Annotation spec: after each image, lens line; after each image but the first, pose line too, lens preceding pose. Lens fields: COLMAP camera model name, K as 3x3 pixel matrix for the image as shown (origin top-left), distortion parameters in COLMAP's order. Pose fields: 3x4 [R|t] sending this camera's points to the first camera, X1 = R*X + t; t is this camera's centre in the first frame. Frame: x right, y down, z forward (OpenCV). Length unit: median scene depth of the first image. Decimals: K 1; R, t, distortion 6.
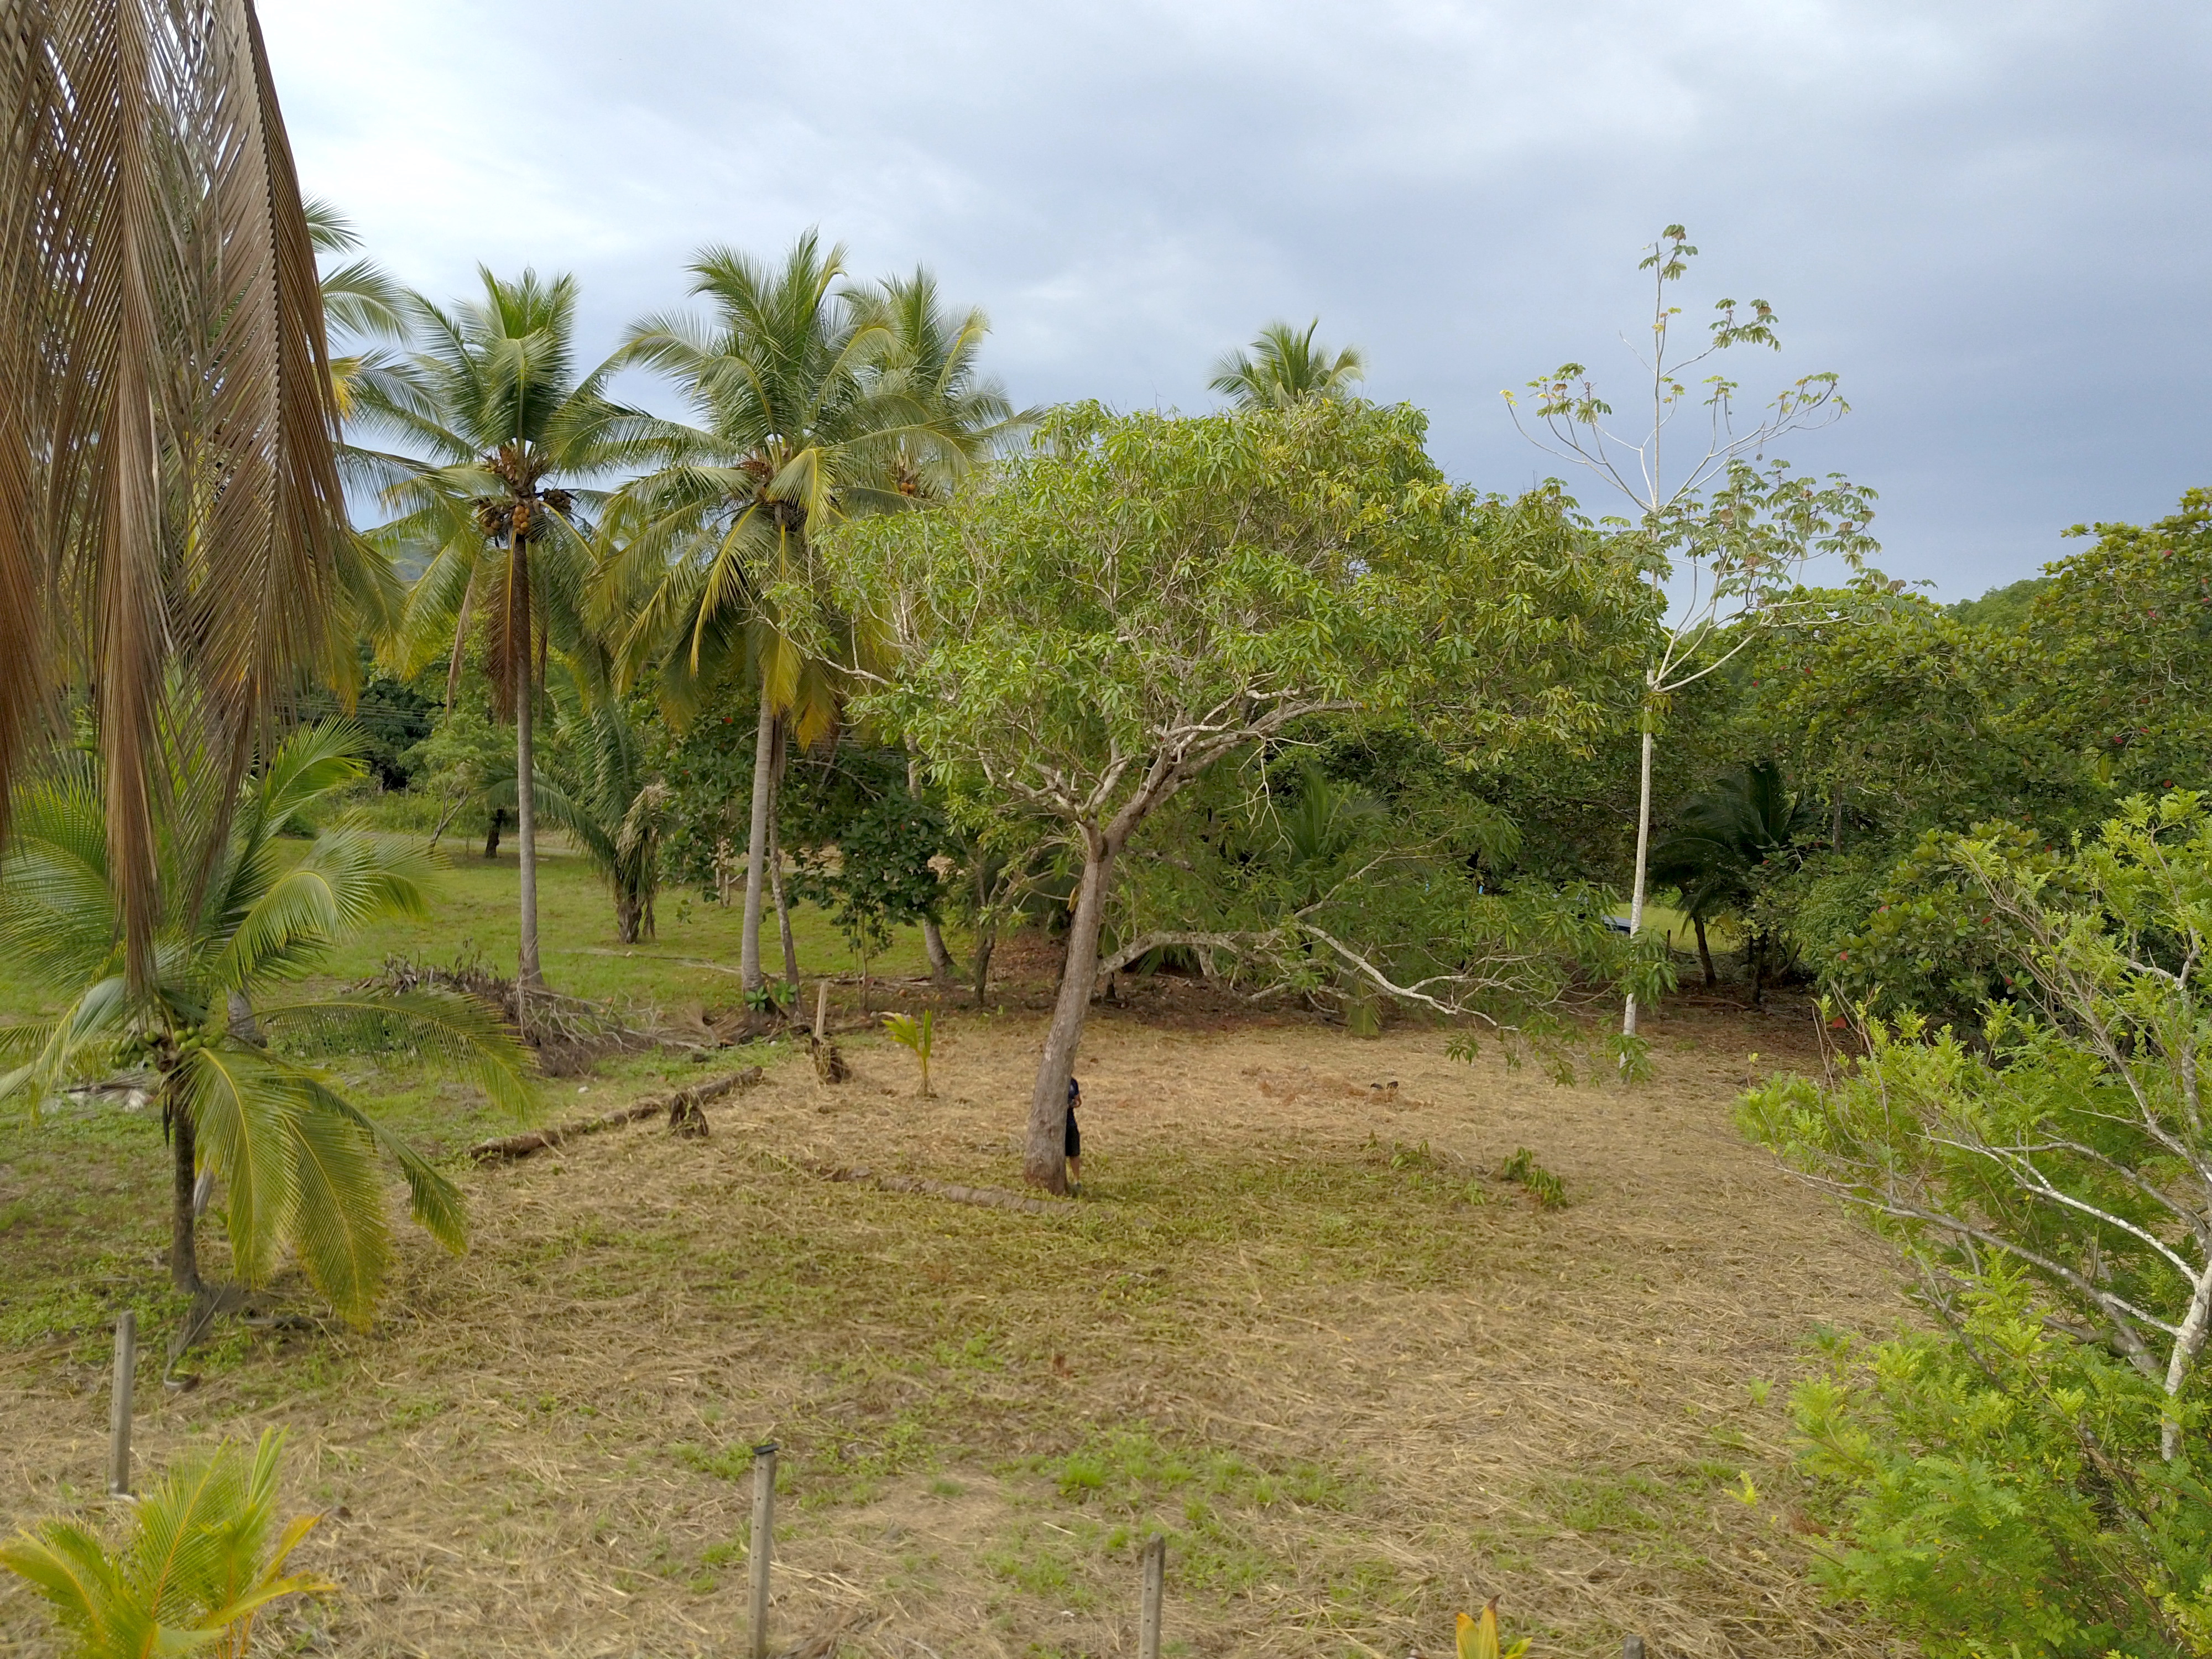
lens RADIAL K [[1687.7, 0, 1107.2], [0, 1687.7, 782.8], [0, 0, 1]] dist [0.007337, -0.001693]
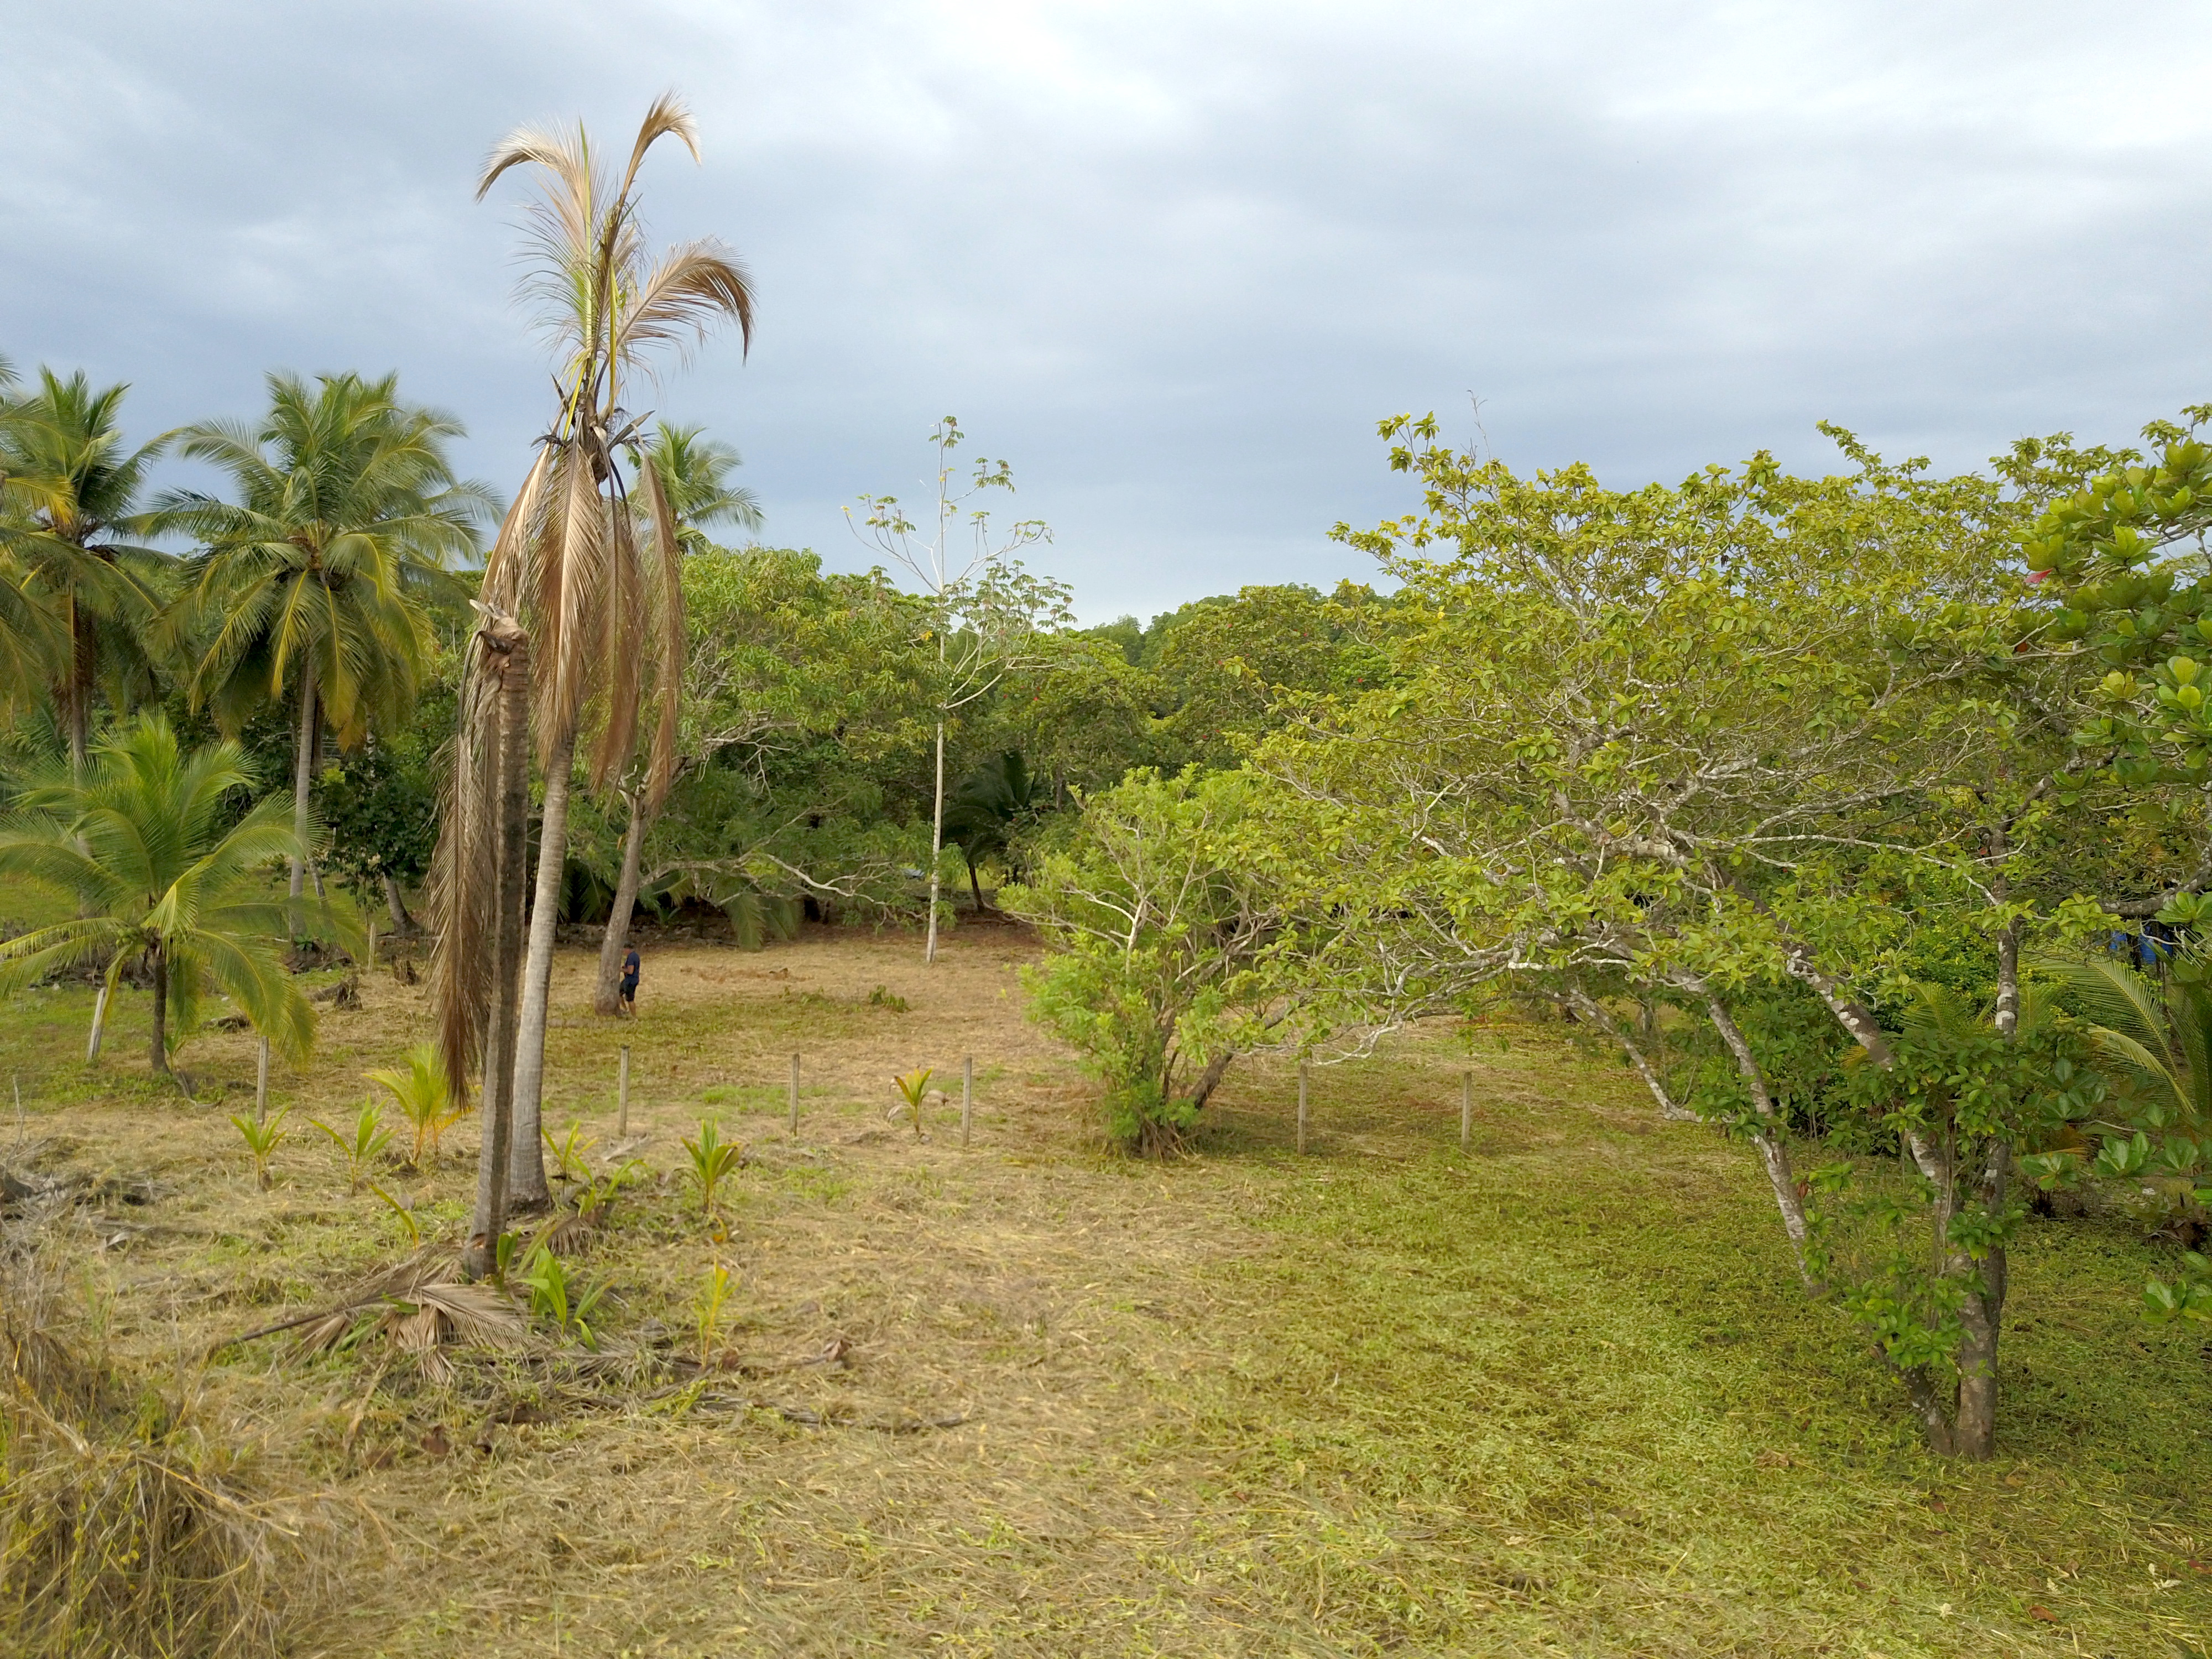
lens RADIAL K [[1687.7, 0, 1106.1], [0, 1687.7, 829.1], [0, 0, 1]] dist [0.007337, -0.001693]
pose [[0.912204, -0.032140, 0.408473, -0.181690], [0.017621, 0.999074, 0.039259, -0.001072], [-0.409357, -0.028614, 0.911926, -0.489882]]
